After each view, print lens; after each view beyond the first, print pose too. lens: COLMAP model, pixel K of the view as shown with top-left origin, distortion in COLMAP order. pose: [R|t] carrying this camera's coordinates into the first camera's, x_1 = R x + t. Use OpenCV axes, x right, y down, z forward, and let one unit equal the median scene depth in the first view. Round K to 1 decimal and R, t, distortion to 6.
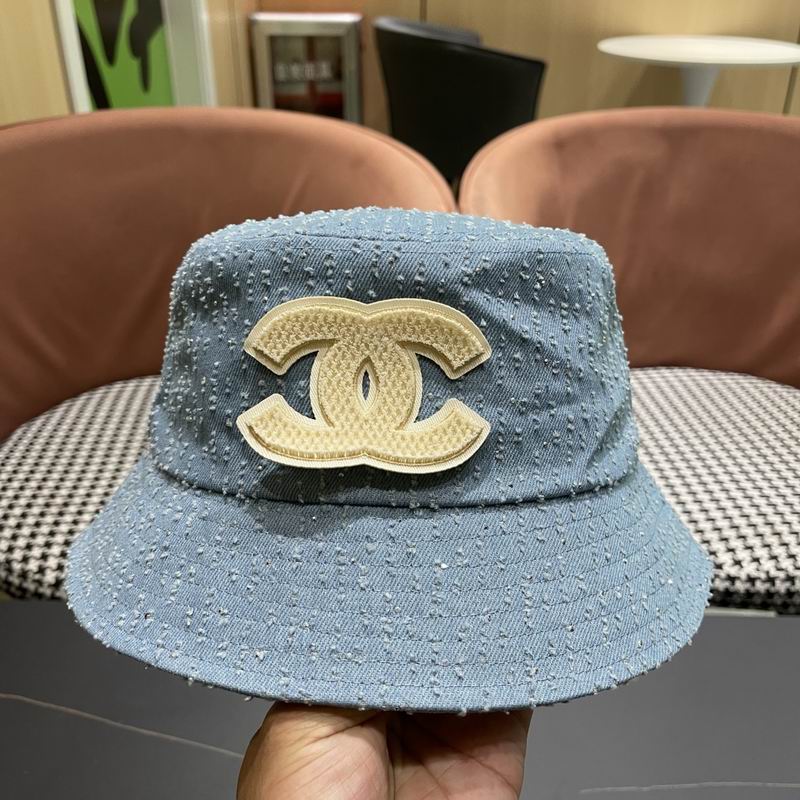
lens RADIAL K [[832.3, 0, 406.4], [0, 832.3, 406.5], [0, 0, 1]] dist [0.022749, 0.000000]
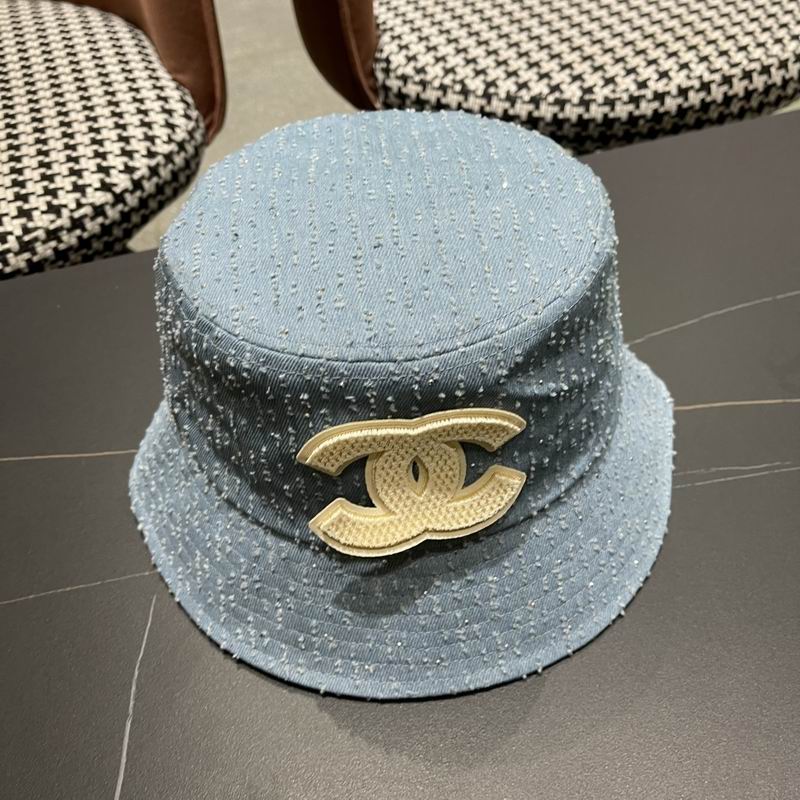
lens RADIAL K [[832.3, 0, 402.5], [0, 832.3, 411.5], [0, 0, 1]] dist [0.022749, 0.000000]
pose [[0.975931, -0.198917, 0.089387, -0.149143], [0.099631, 0.771299, 0.628627, -0.784070], [-0.193989, -0.604591, 0.772553, 0.207764]]
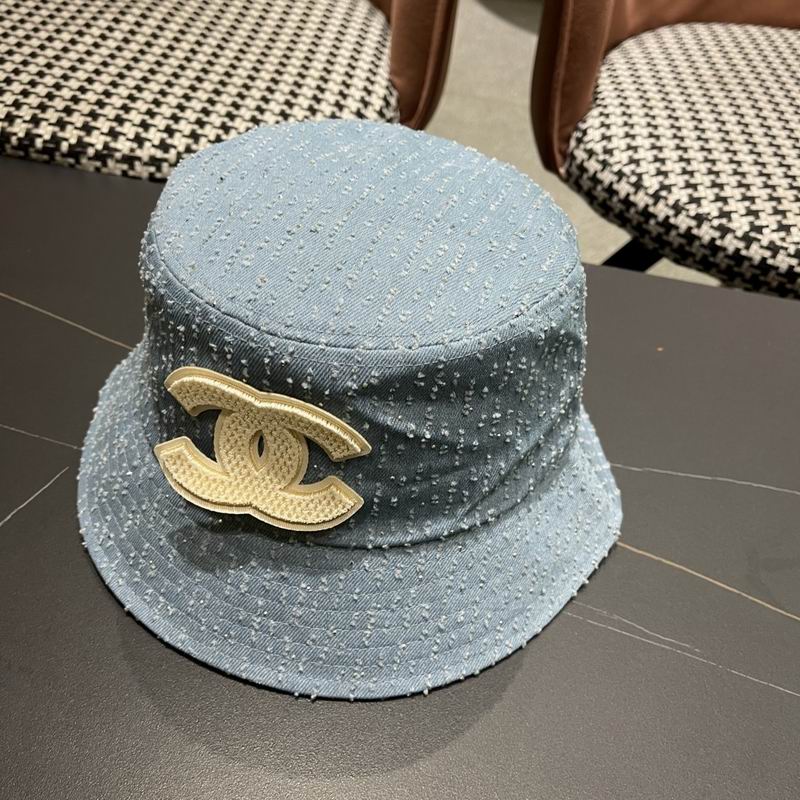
lens RADIAL K [[832.3, 0, 400.2], [0, 832.3, 411.3], [0, 0, 1]] dist [0.022749, 0.000000]
pose [[0.958768, 0.241931, -0.149111, 0.291136], [-0.112982, 0.805923, 0.581139, -0.745667], [0.260768, -0.540330, 0.800027, 0.176640]]
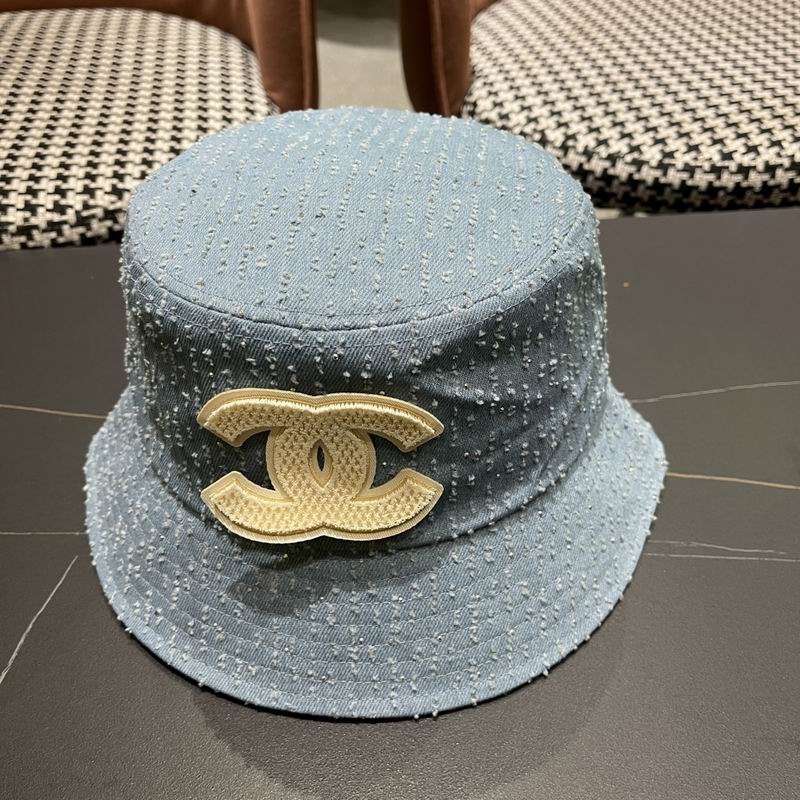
lens RADIAL K [[832.3, 0, 402.9], [0, 832.3, 407.2], [0, 0, 1]] dist [0.022749, 0.000000]
pose [[0.999340, -0.019650, -0.030554, 0.085719], [0.033152, 0.837203, 0.545886, -0.638937], [0.014853, -0.546539, 0.837302, 0.182706]]
